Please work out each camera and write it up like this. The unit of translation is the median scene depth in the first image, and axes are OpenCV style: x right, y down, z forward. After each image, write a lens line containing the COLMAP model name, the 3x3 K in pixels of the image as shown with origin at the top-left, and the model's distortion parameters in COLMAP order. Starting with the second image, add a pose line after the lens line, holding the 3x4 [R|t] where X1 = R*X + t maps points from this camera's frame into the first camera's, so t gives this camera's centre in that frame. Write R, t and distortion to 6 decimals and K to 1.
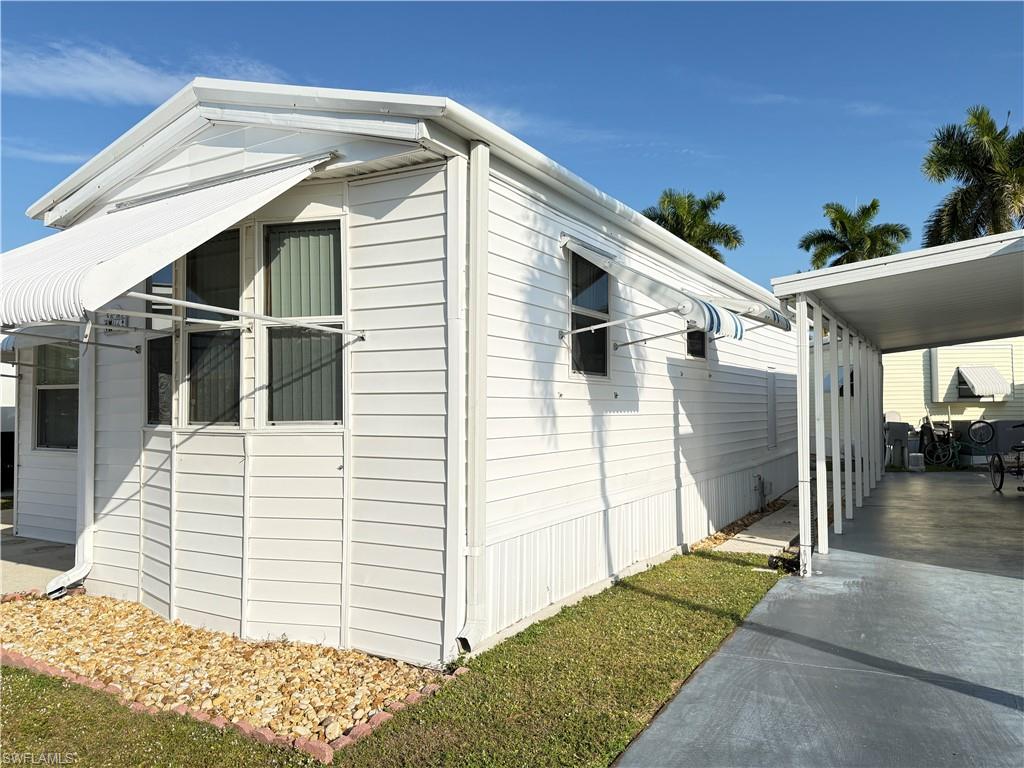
lens RADIAL K [[741.6, 0, 530.6], [0, 741.6, 390.7], [0, 0, 1]] dist [0.025463, -0.013227]
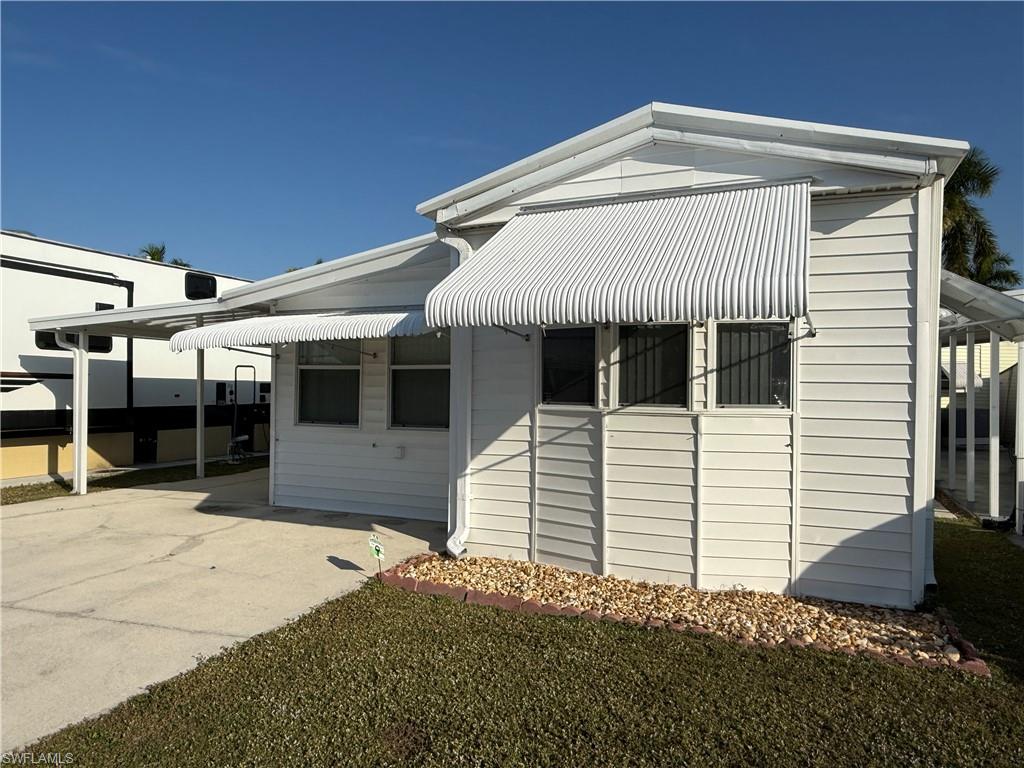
lens RADIAL K [[697.2, 0, 514.9], [0, 697.2, 389.1], [0, 0, 1]] dist [-0.004557, 0.002836]
pose [[0.993360, 0.017684, 0.113677, -0.791164], [-0.020186, 0.999578, 0.020893, 0.000885], [-0.113260, -0.023049, 0.993298, -0.044453]]
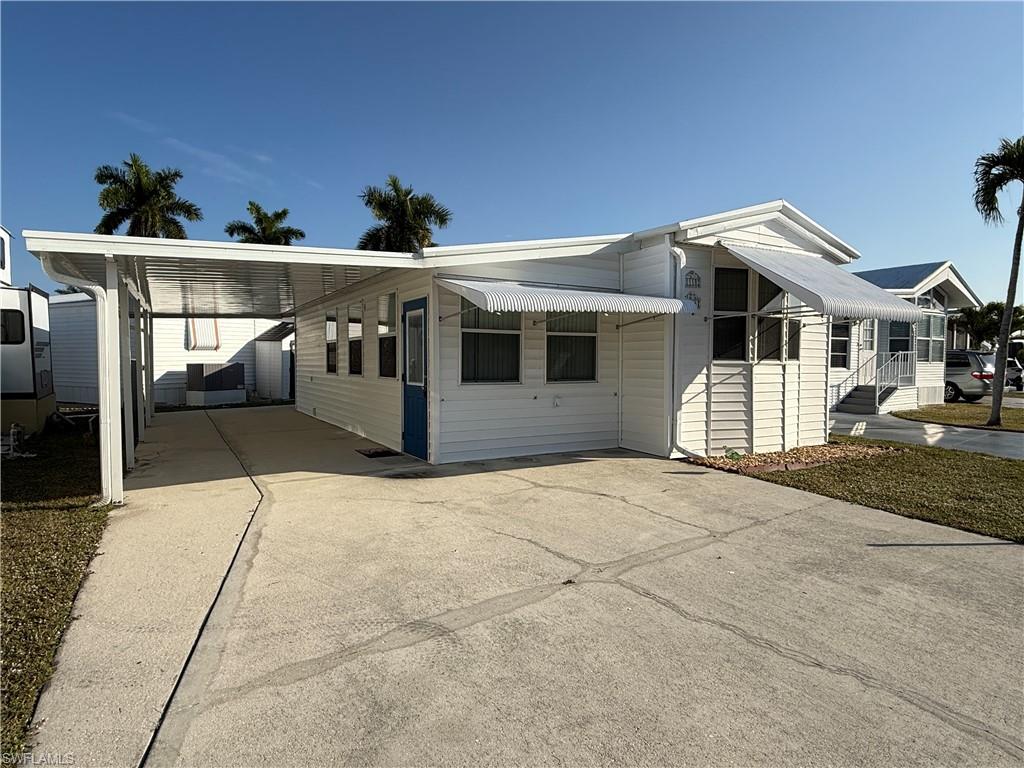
lens RADIAL K [[580.2, 0, 514.3], [0, 580.2, 393.1], [0, 0, 1]] dist [-0.006482, 0.005925]
pose [[0.494575, -0.037237, 0.868337, -2.367507], [-0.027772, 0.997895, 0.058610, 0.064511], [-0.868691, -0.053103, 0.492500, 0.841379]]
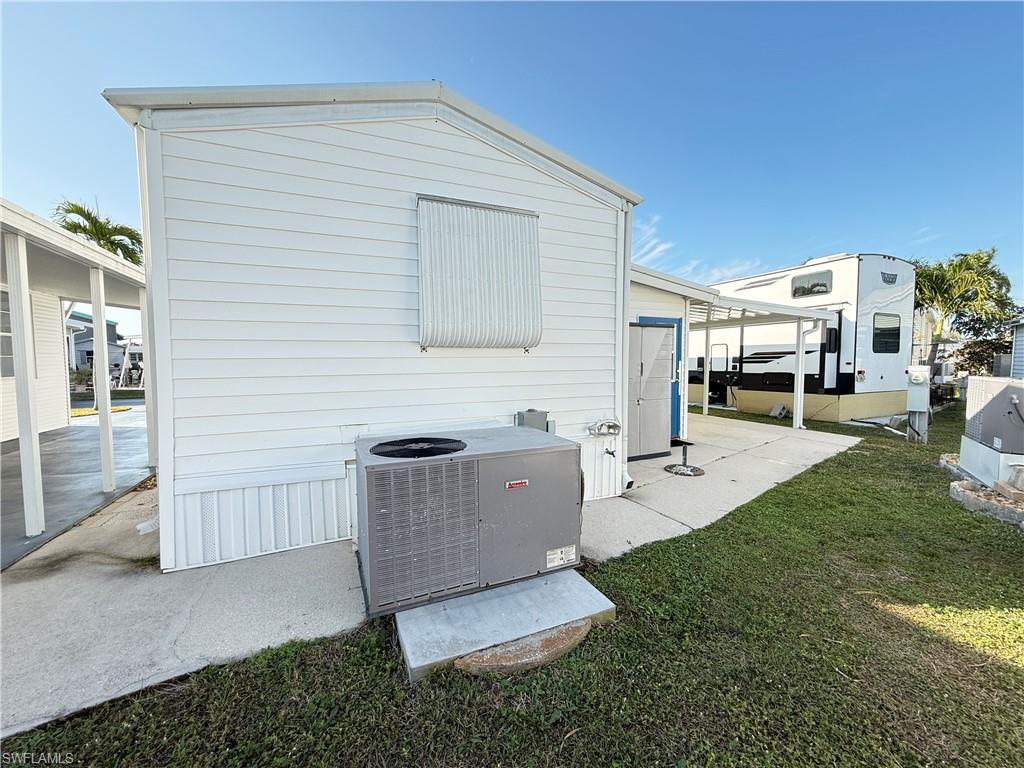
lens RADIAL K [[407.6, 0, 510.4], [0, 407.6, 383.7], [0, 0, 1]] dist [-0.000147, -0.000419]
pose [[-0.589478, 0.054411, -0.805950, 1.261742], [0.027814, 0.998504, 0.047068, 0.080527], [0.807305, 0.005329, -0.590110, 3.686591]]
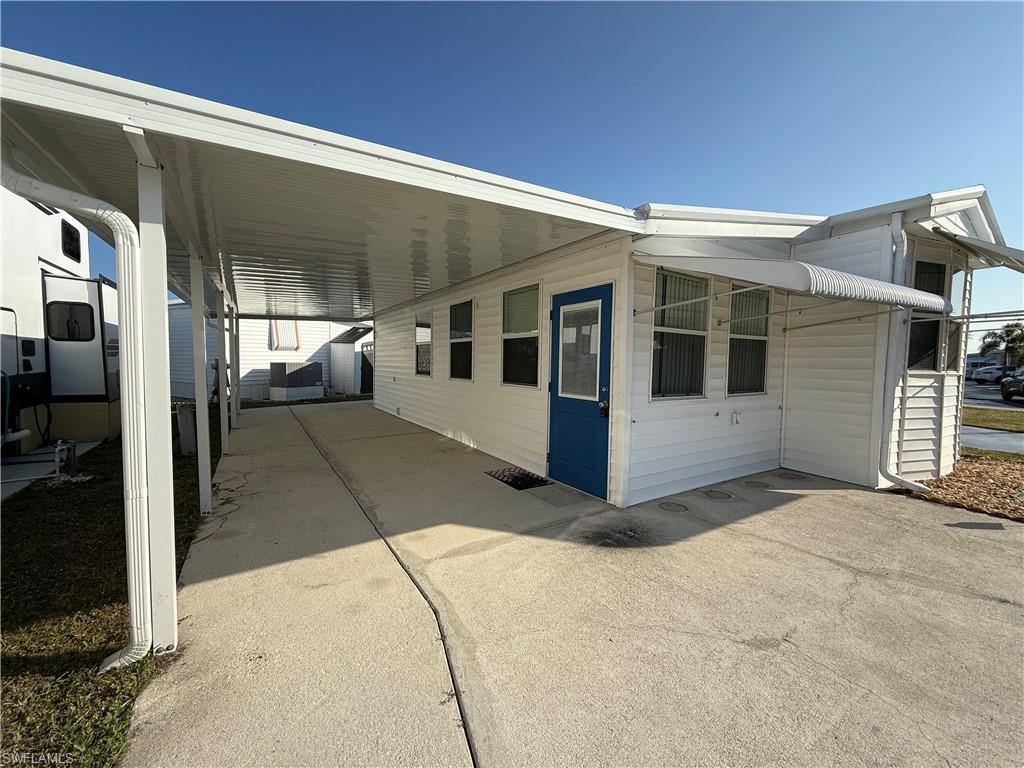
lens RADIAL K [[407.6, 0, 512.0], [0, 407.6, 388.7], [0, 0, 1]] dist [-0.000147, -0.000419]
pose [[0.466983, -0.043645, 0.883188, -1.967659], [-0.040050, 0.996712, 0.070431, 0.066101], [-0.883359, -0.068262, 0.463700, 1.574831]]
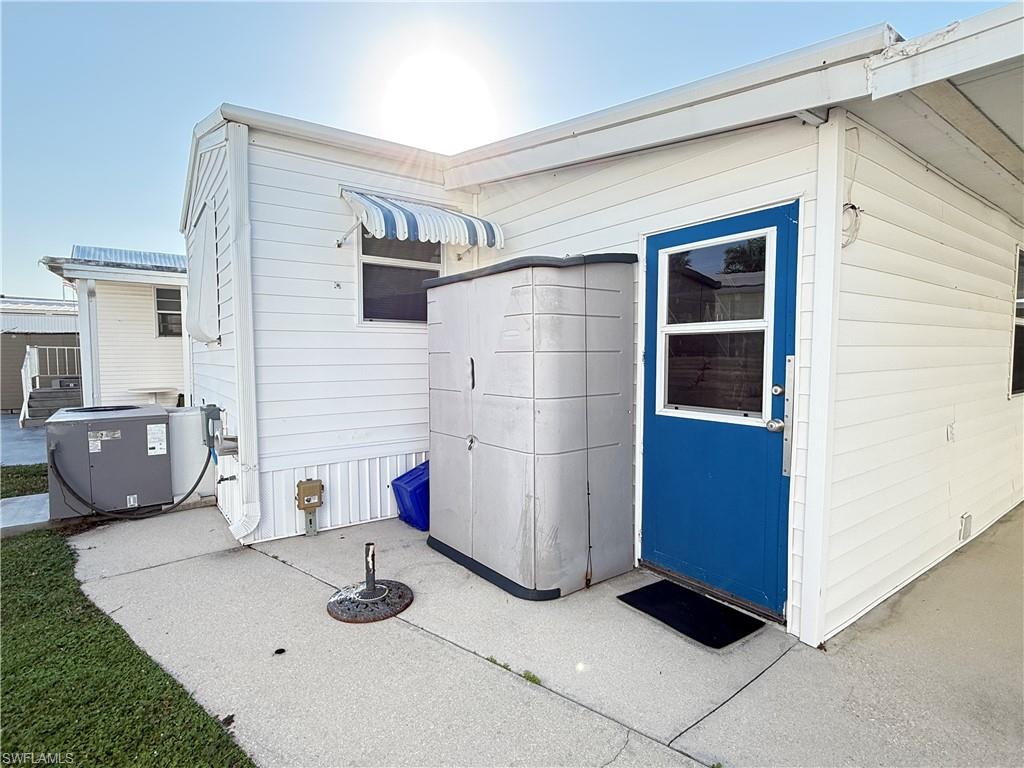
lens RADIAL K [[521.1, 0, 515.8], [0, 521.1, 385.2], [0, 0, 1]] dist [0.002810, -0.002106]
pose [[-0.913365, -0.012647, 0.406945, -0.198641], [0.002250, 0.999345, 0.036106, 0.095221], [-0.407135, 0.033893, -0.912739, 3.897256]]
